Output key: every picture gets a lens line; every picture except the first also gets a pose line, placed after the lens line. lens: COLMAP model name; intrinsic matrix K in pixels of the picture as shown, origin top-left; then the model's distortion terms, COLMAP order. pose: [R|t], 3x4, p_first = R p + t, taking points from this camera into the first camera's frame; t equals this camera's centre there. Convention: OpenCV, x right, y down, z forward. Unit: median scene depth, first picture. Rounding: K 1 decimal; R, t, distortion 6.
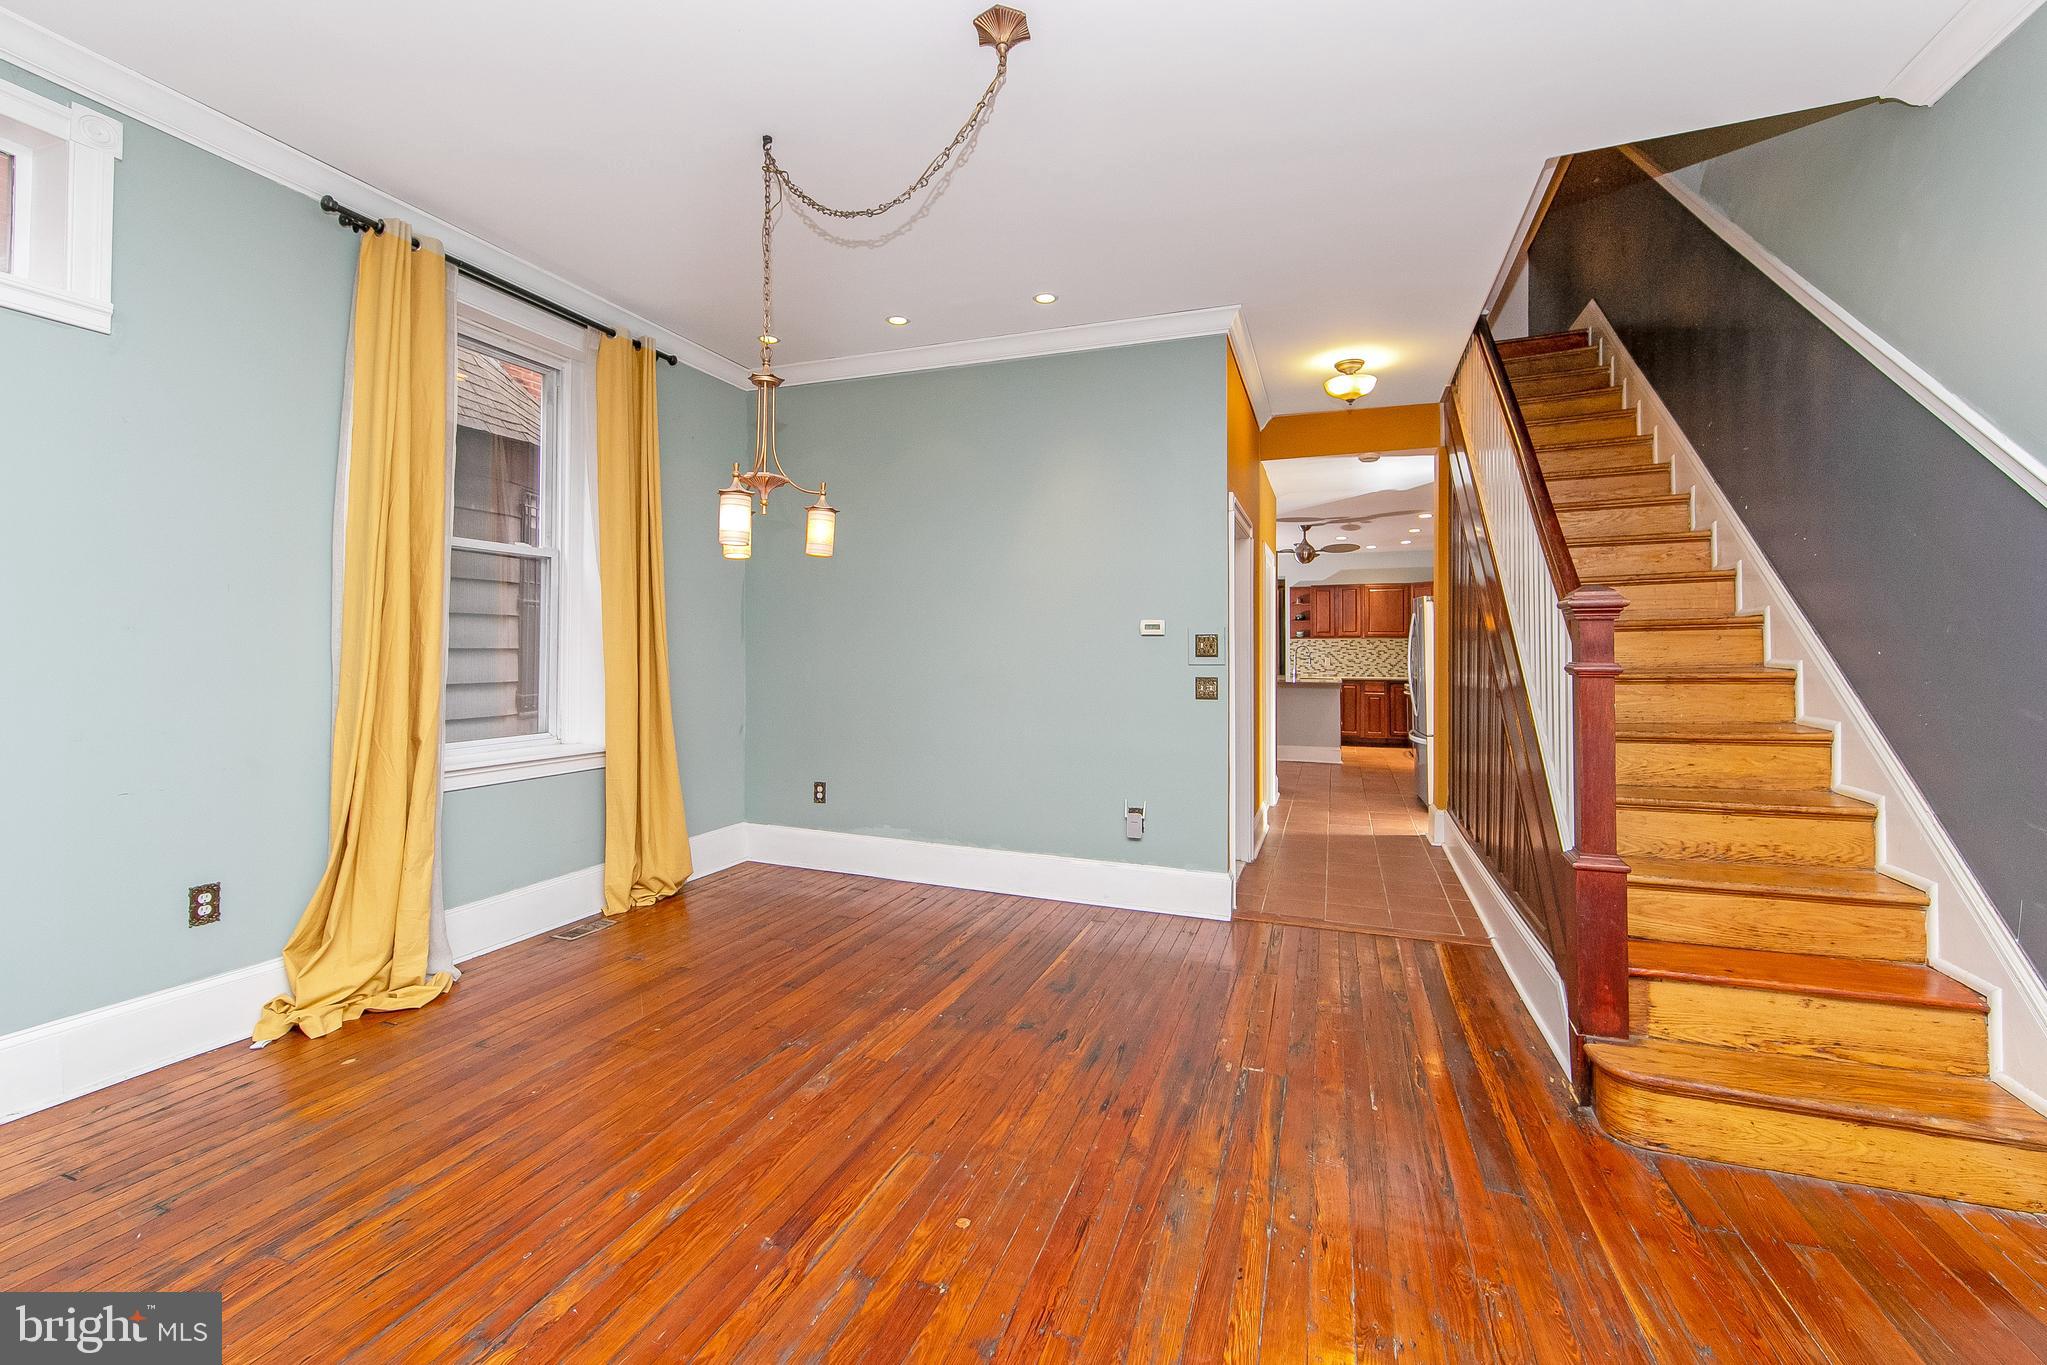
lens RADIAL K [[835.1, 0, 1017.2], [0, 835.1, 642.2], [0, 0, 1]] dist [-0.003294, -0.000473]
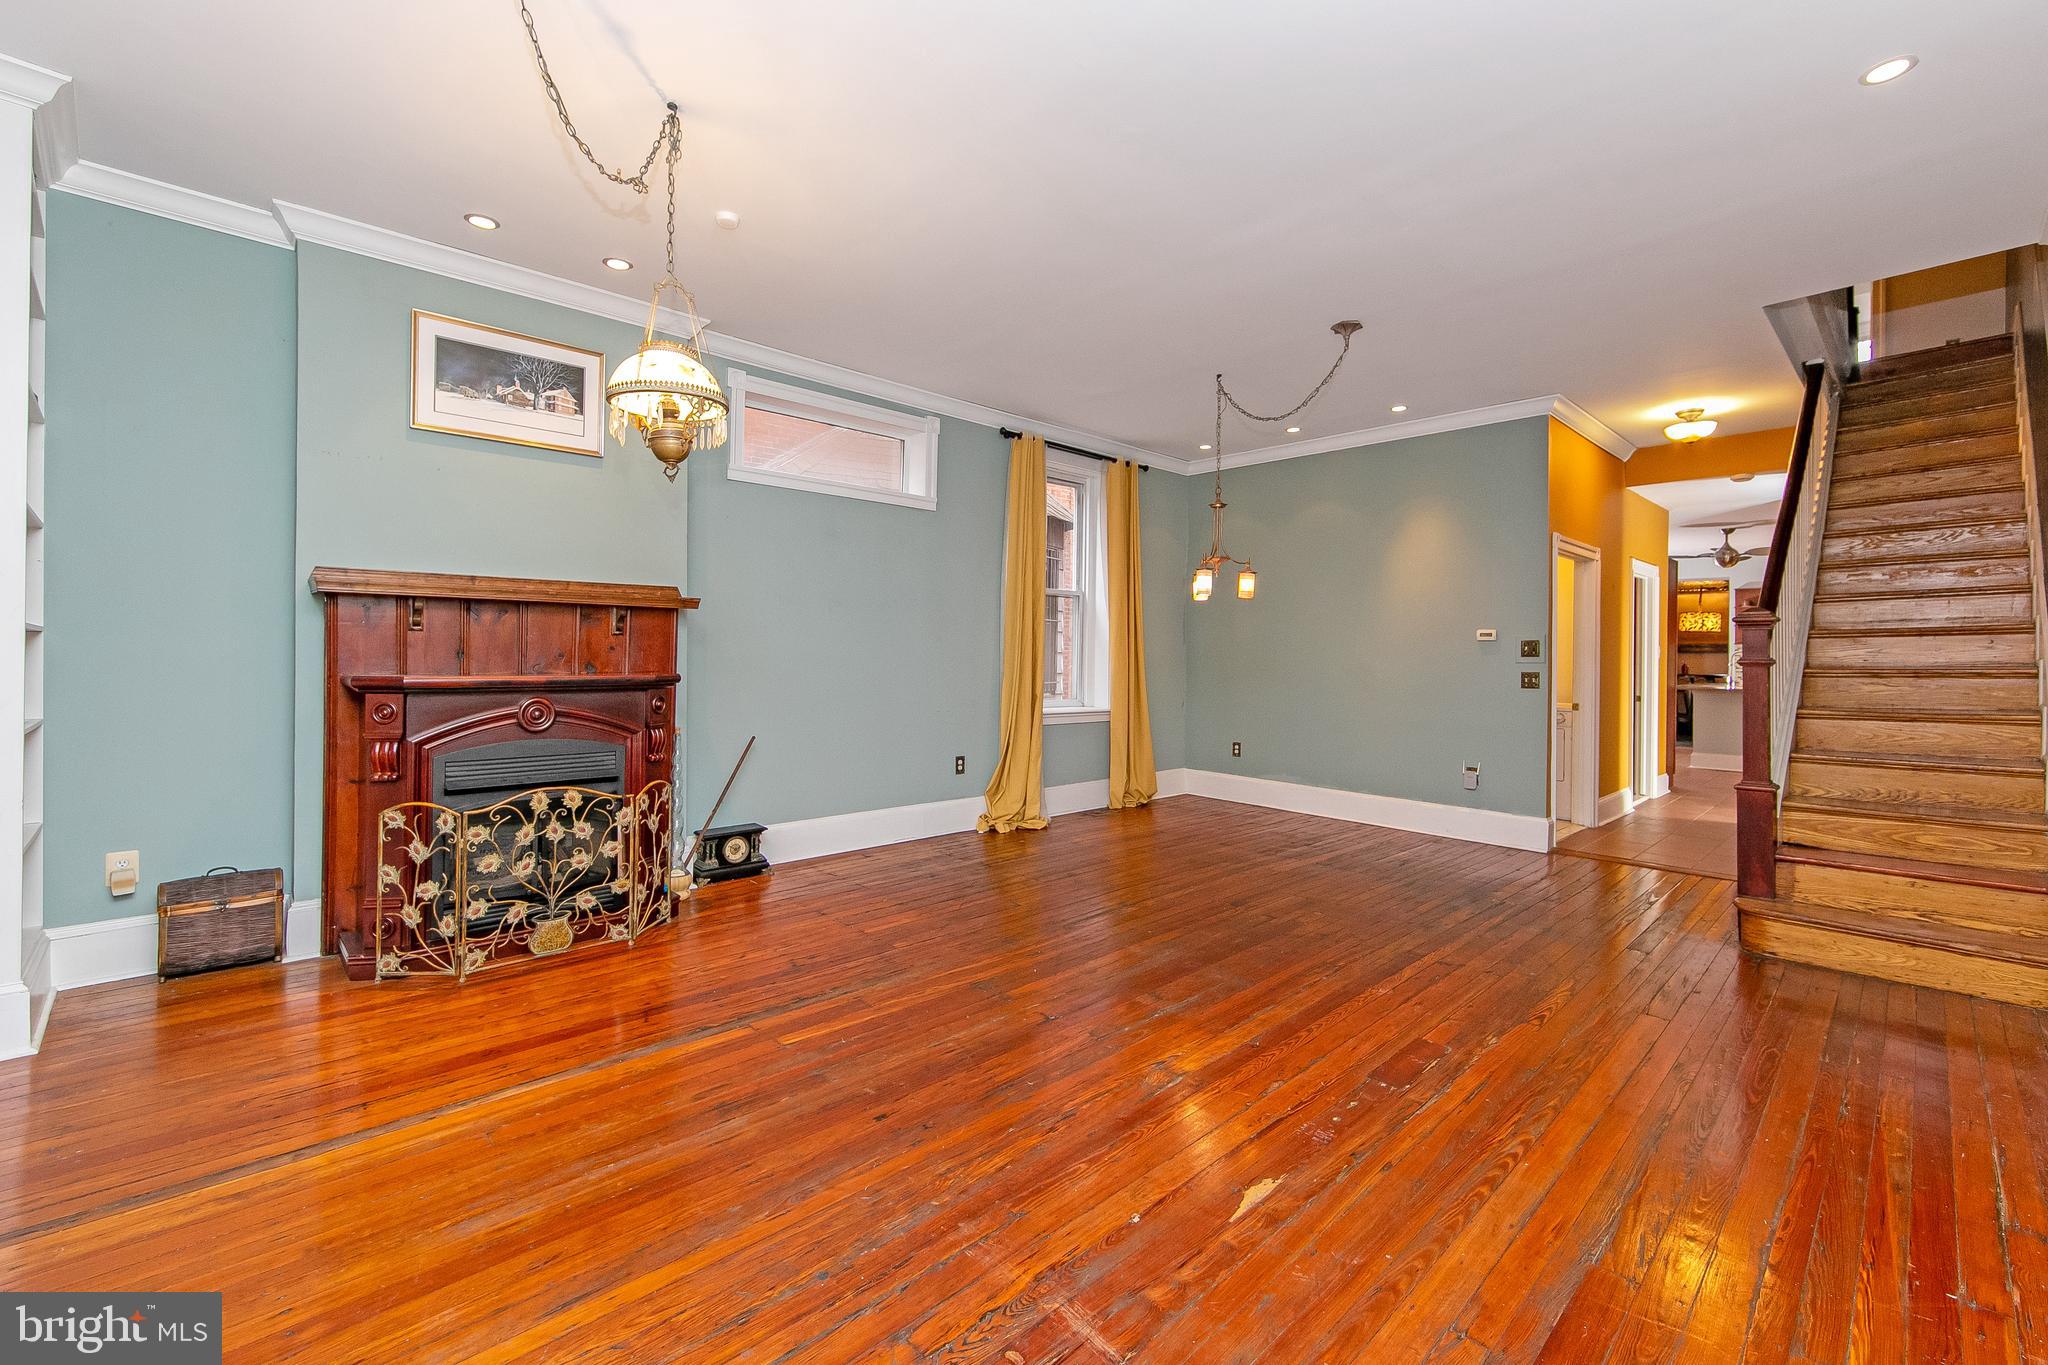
lens RADIAL K [[849.7, 0, 1021.5], [0, 849.7, 658.5], [0, 0, 1]] dist [0.000359, 0.000058]
pose [[0.896678, 0.006865, -0.442631, 0.140420], [-0.001867, 0.999930, 0.011725, 0.007913], [0.442680, -0.009687, 0.896627, -0.849619]]
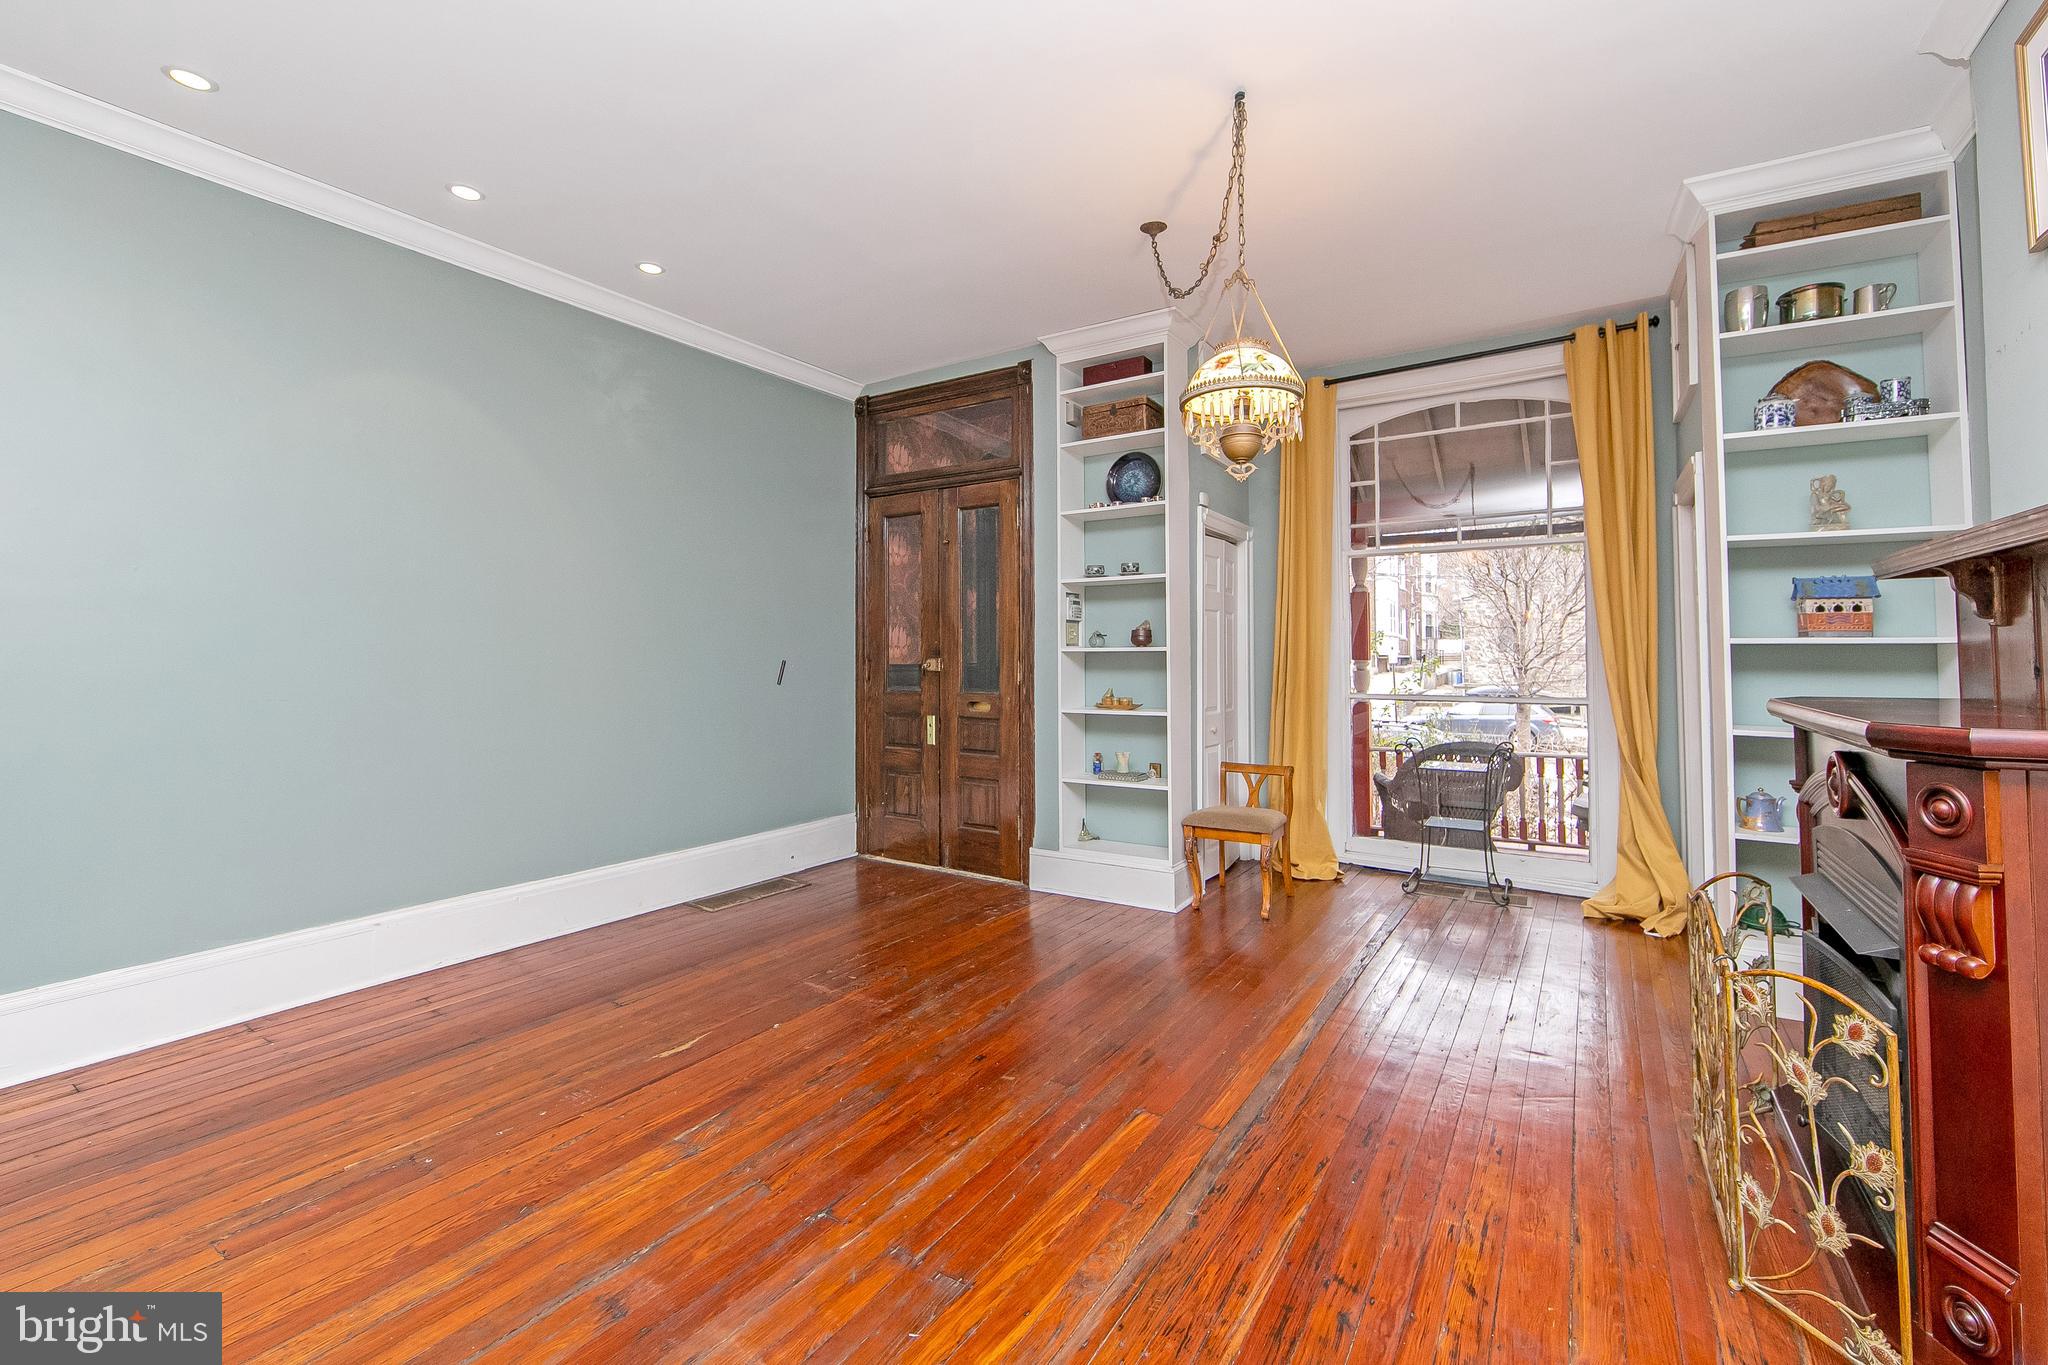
lens RADIAL K [[860.5, 0, 1022.3], [0, 860.5, 630.7], [0, 0, 1]] dist [-0.001984, -0.000146]
pose [[-0.973797, 0.003358, 0.227396, -0.575689], [-0.005621, 0.999230, -0.038827, 0.021226], [-0.227351, -0.039088, -0.973028, 0.697796]]
